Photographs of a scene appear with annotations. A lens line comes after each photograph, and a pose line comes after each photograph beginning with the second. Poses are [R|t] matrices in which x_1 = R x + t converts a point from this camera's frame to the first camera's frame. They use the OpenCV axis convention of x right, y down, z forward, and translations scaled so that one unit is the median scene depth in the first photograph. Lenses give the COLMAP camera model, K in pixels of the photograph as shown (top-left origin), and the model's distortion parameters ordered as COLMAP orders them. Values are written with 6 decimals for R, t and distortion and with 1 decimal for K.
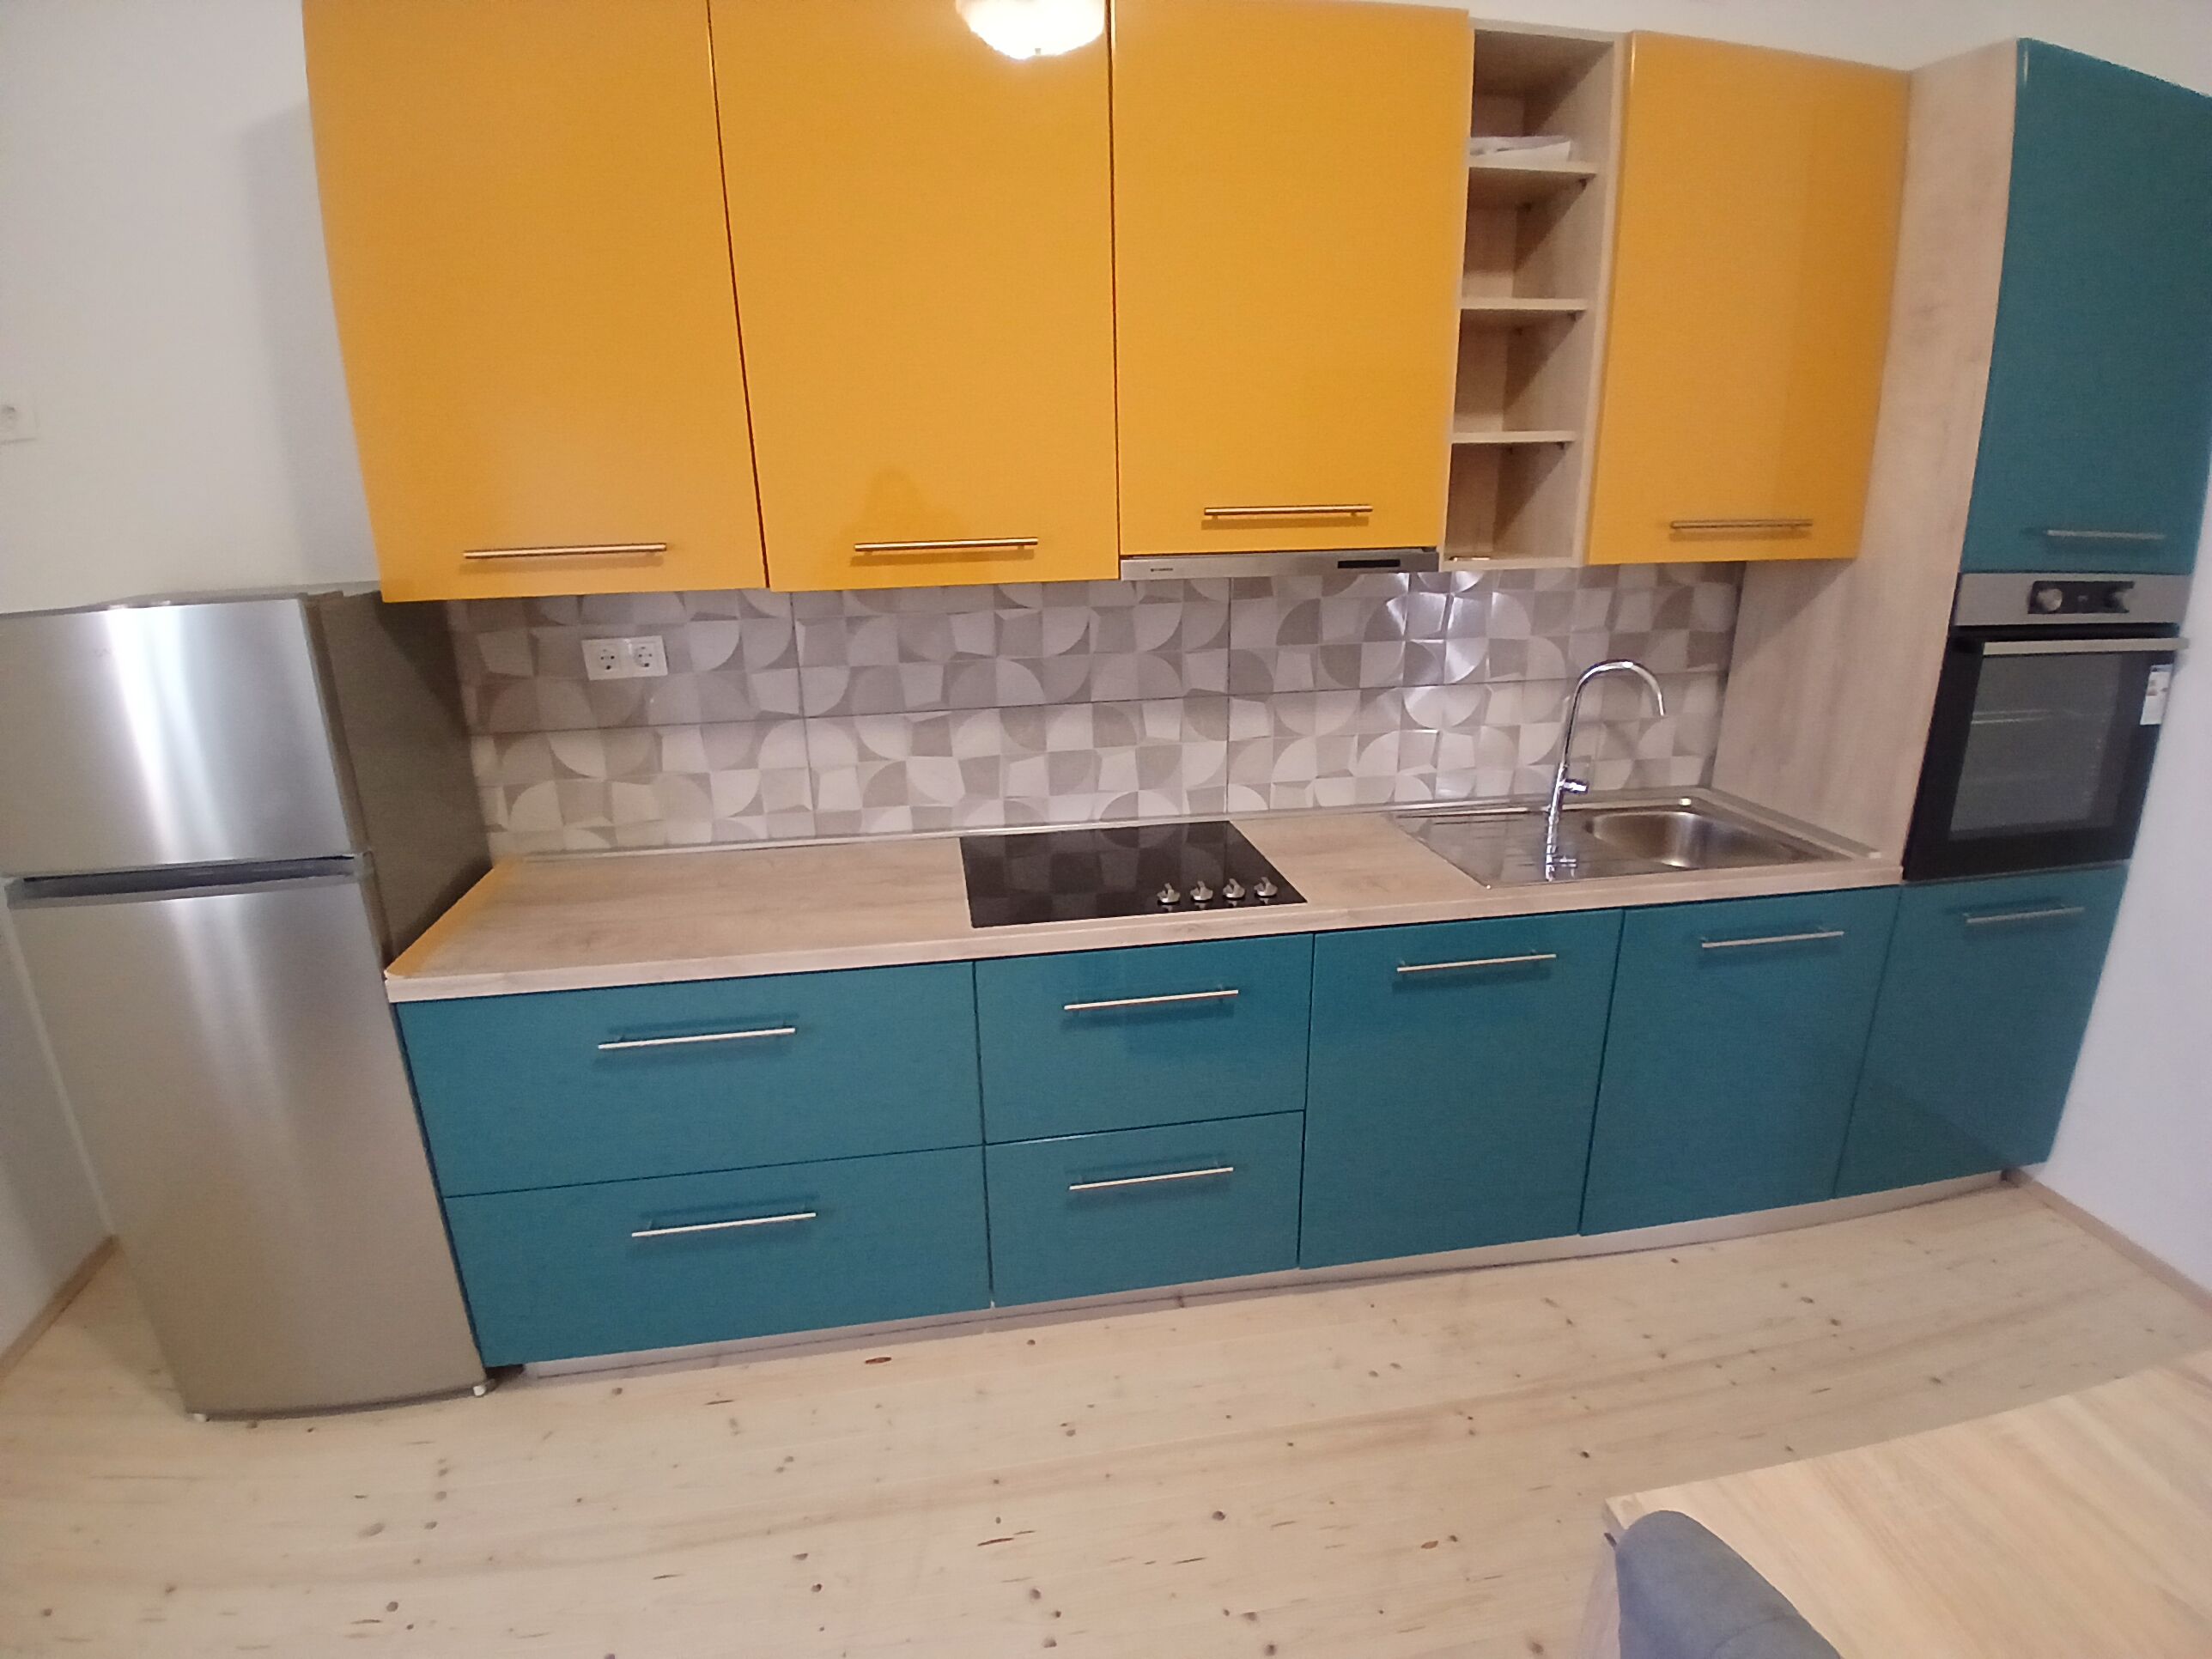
lens RADIAL K [[1109.5, 0, 1110.4], [0, 1109.5, 846.7], [0, 0, 1]] dist [-0.003033, -0.047007]
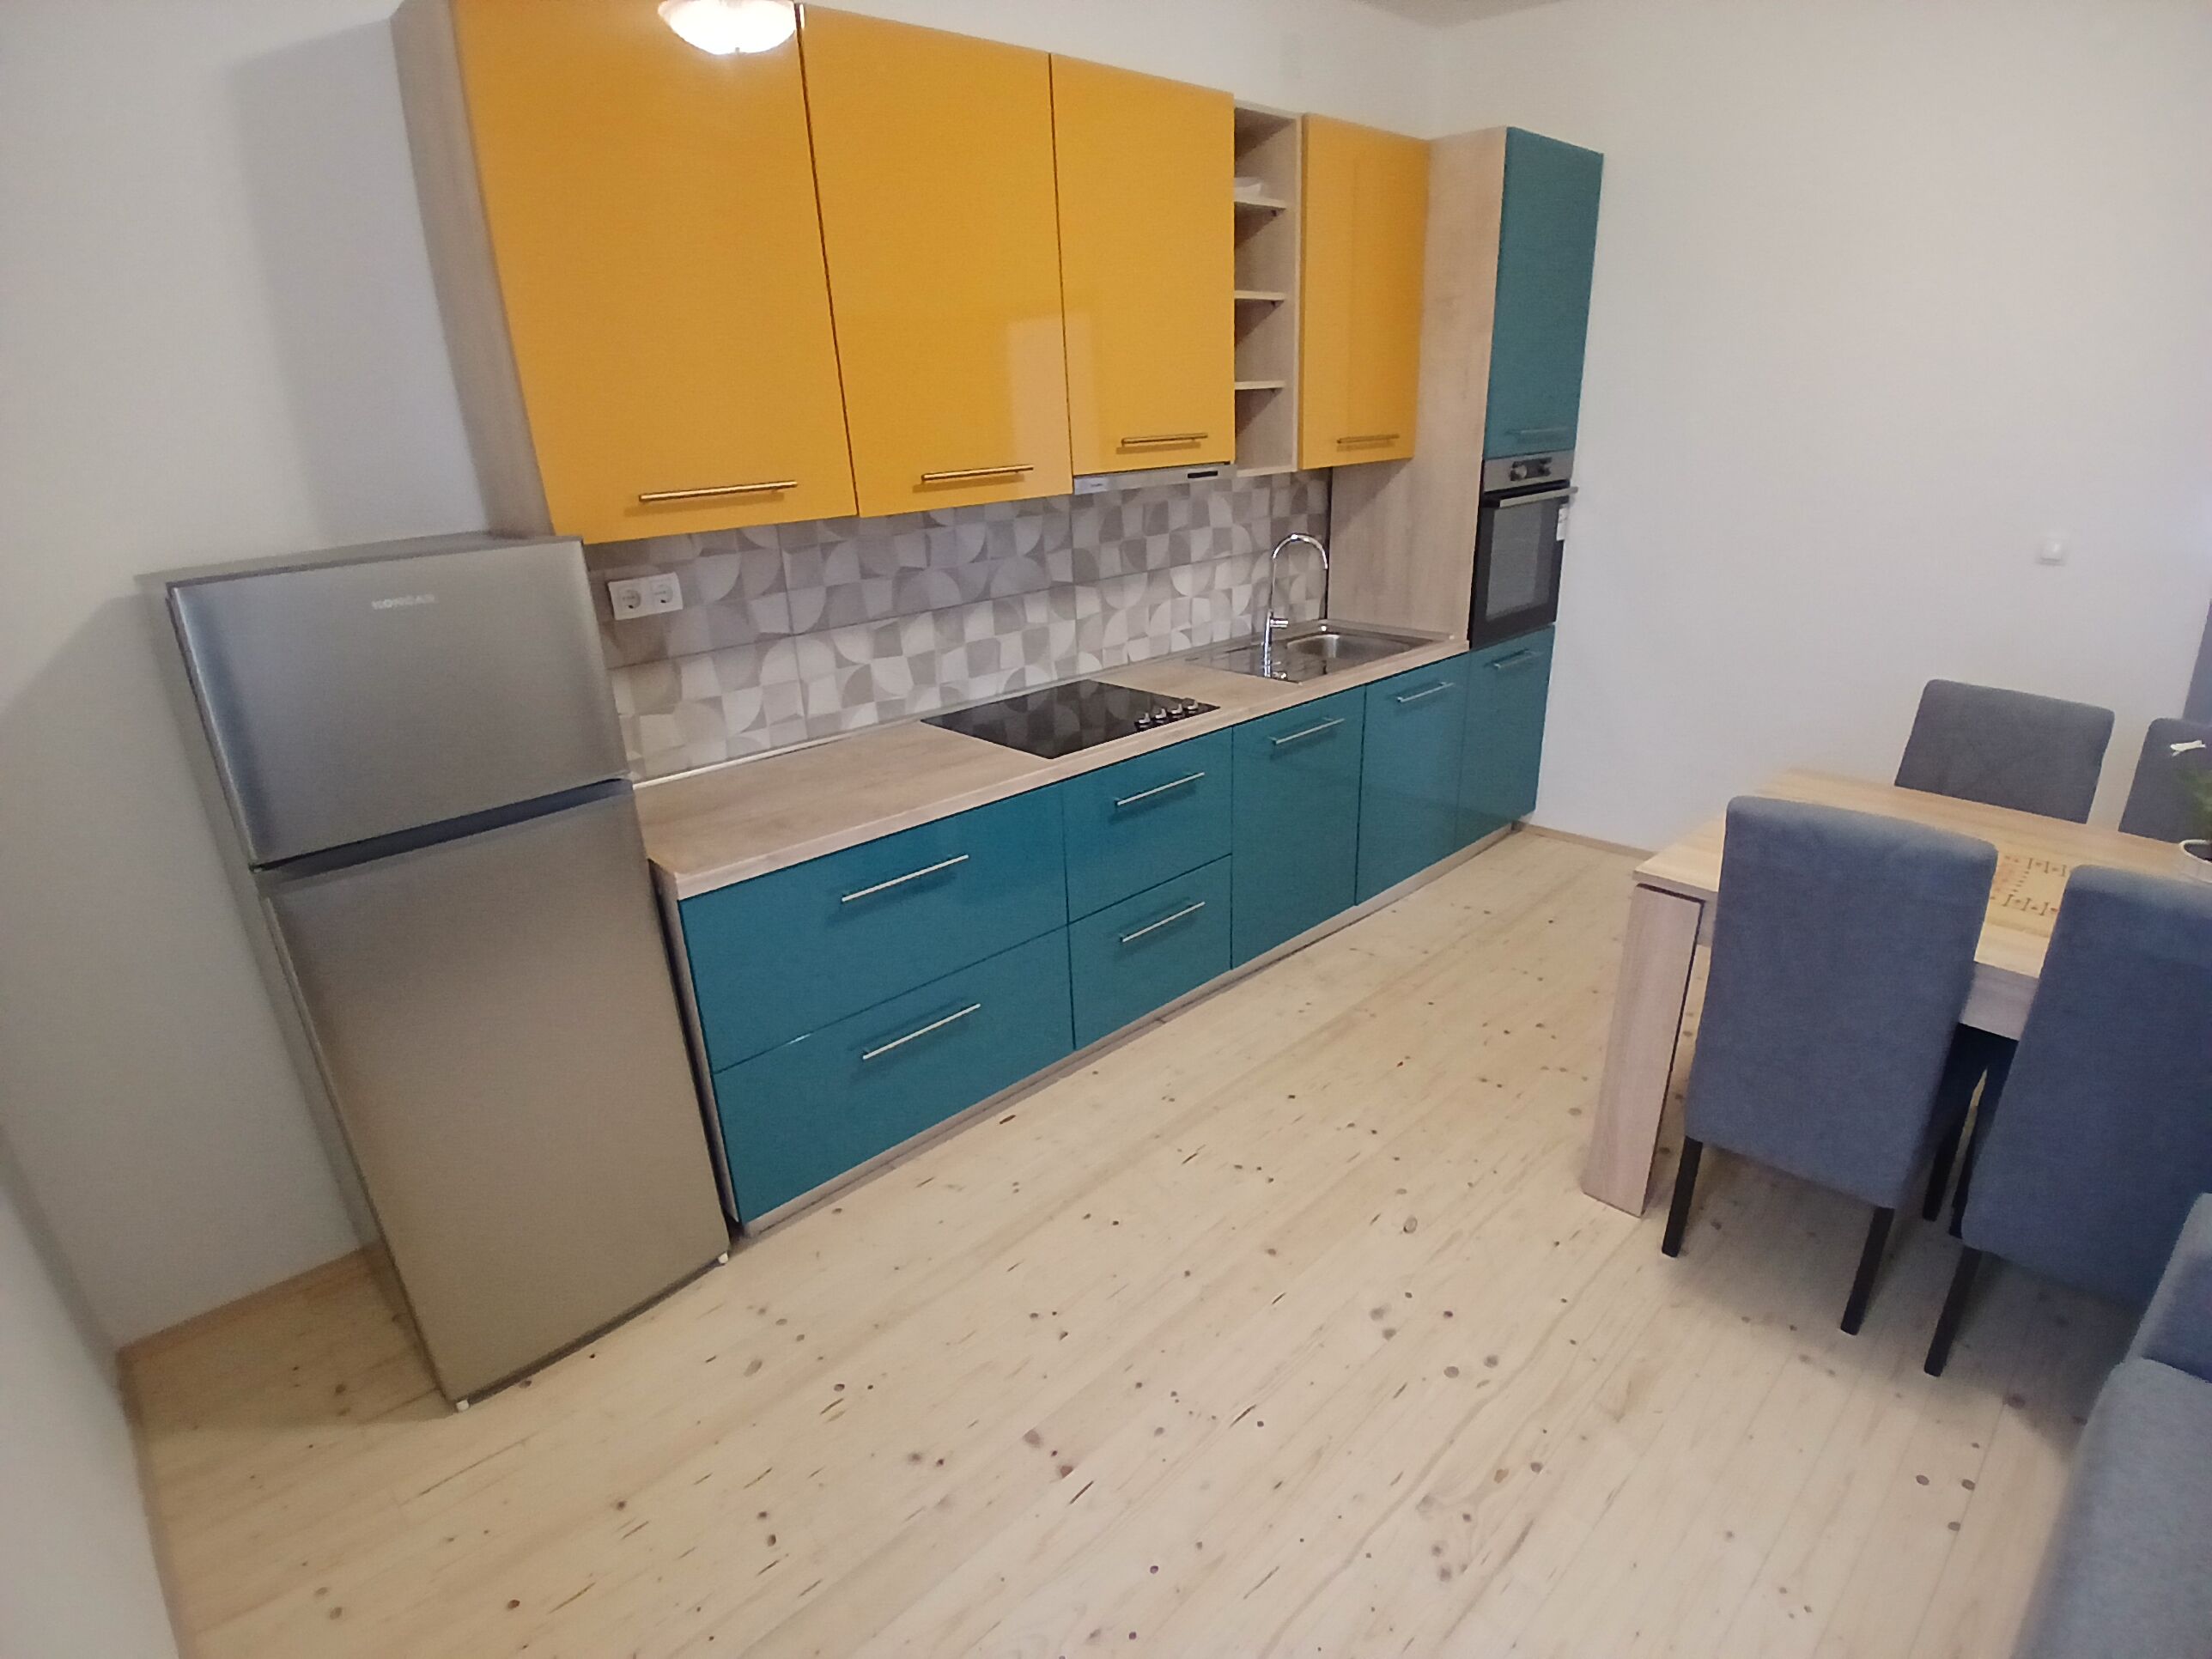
lens RADIAL K [[1109.5, 0, 1110.4], [0, 1109.5, 846.7], [0, 0, 1]] dist [-0.003033, -0.047007]
pose [[0.829250, -0.219530, 0.513956, -0.638010], [0.193887, 0.975512, 0.103847, 0.041666], [-0.524168, 0.013534, 0.851507, -0.150274]]
